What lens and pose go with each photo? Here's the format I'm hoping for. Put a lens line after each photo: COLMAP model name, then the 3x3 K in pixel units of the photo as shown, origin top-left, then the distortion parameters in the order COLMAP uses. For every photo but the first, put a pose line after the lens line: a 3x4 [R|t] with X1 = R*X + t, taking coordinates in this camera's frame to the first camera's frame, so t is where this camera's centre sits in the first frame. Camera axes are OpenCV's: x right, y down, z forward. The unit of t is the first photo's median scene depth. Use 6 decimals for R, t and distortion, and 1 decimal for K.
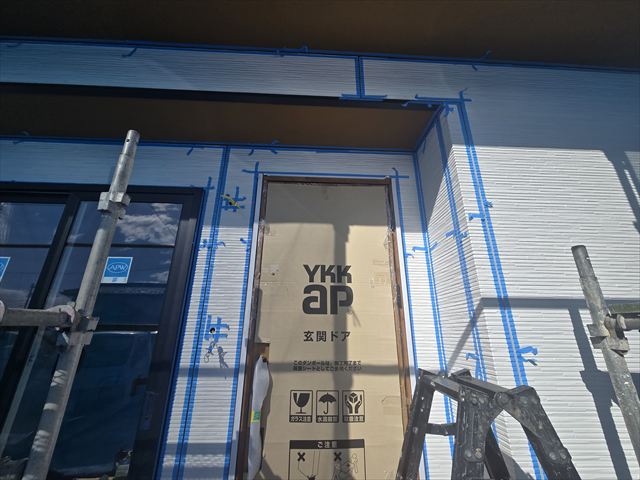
lens RADIAL K [[261.3, 0, 318.0], [0, 261.3, 240.4], [0, 0, 1]] dist [0.001297, 0.000191]
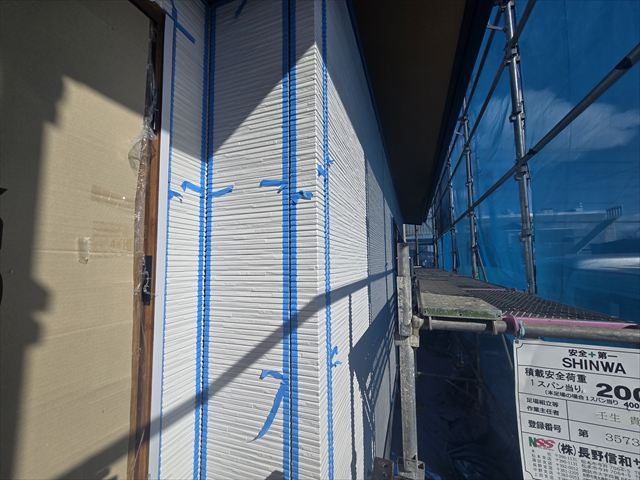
lens RADIAL K [[261.3, 0, 318.3], [0, 261.3, 242.3], [0, 0, 1]] dist [0.001297, 0.000191]
pose [[0.384635, 0.059192, 0.921169, -0.007673], [-0.291611, 0.954627, 0.060421, 0.040344], [-0.875796, -0.291863, 0.384444, 0.679413]]
